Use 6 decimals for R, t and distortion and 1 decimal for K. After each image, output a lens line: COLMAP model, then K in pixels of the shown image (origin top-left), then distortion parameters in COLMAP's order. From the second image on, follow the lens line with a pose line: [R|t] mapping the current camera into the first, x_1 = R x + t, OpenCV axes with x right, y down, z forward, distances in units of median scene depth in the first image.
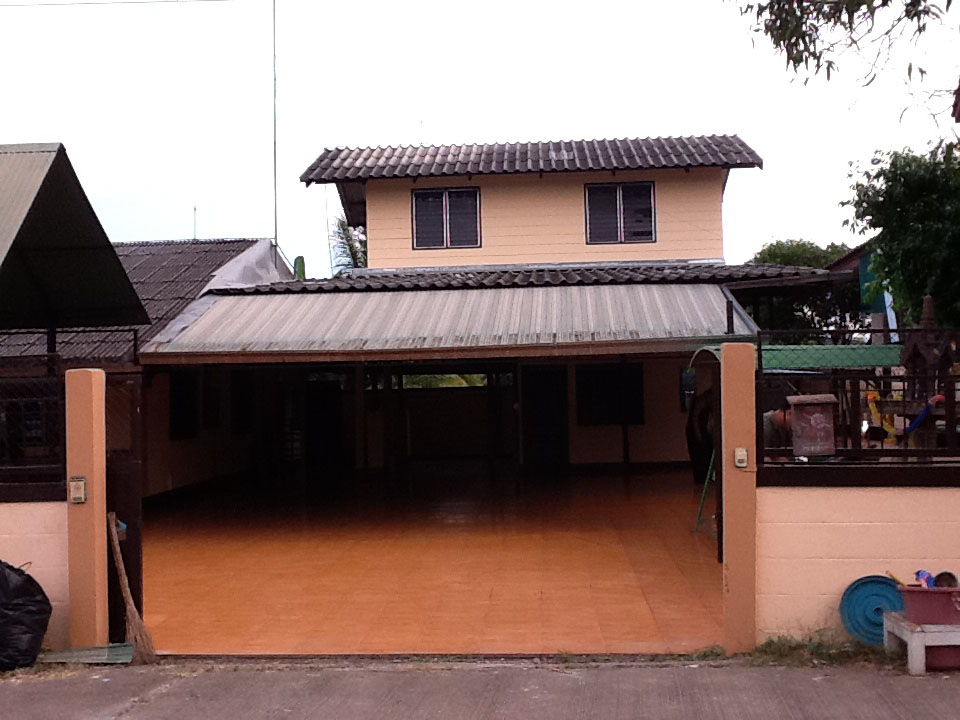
lens RADIAL K [[1136.7, 0, 482.8], [0, 1136.7, 347.4], [0, 0, 1]] dist [-0.021397, -0.013014]
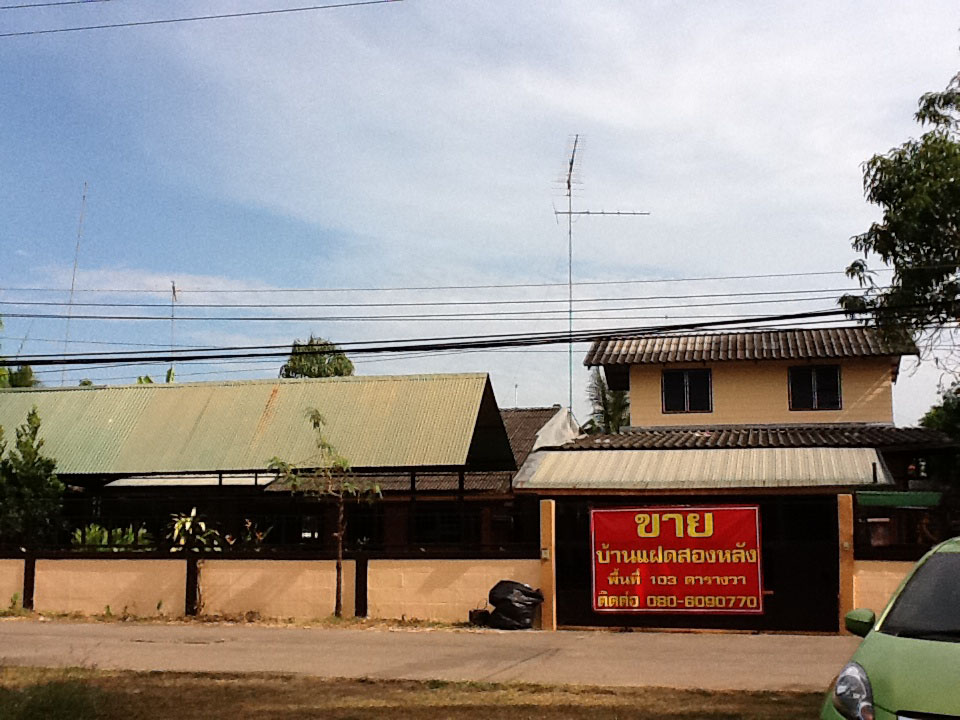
lens RADIAL K [[1136.7, 0, 482.8], [0, 1136.7, 347.4], [0, 0, 1]] dist [-0.021397, -0.013014]
pose [[0.982432, -0.004524, -0.186567, -0.018519], [-0.015732, 0.994140, -0.106948, -0.013666], [0.185958, 0.108004, 0.976604, -0.437435]]
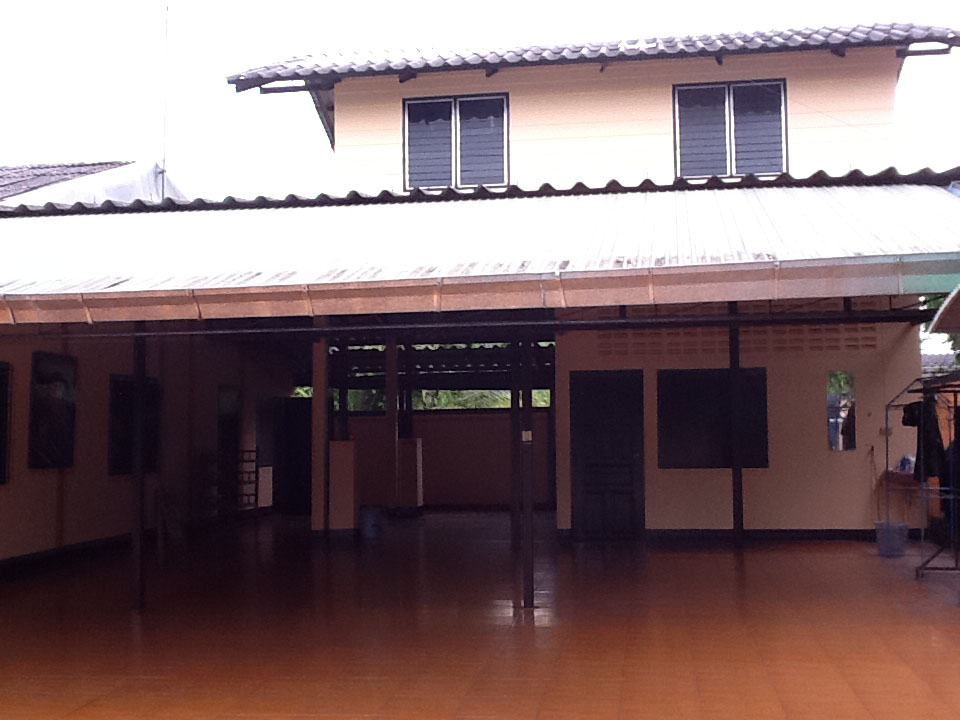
lens RADIAL K [[1123.3, 0, 480.0], [0, 1123.3, 360.0], [0, 0, 1]] dist [0.197860, -1.035460]
pose [[0.995327, 0.005812, -0.096383, 0.046135], [-0.006913, 0.999915, -0.011096, 0.017707], [0.096311, 0.011711, 0.995282, 0.378354]]
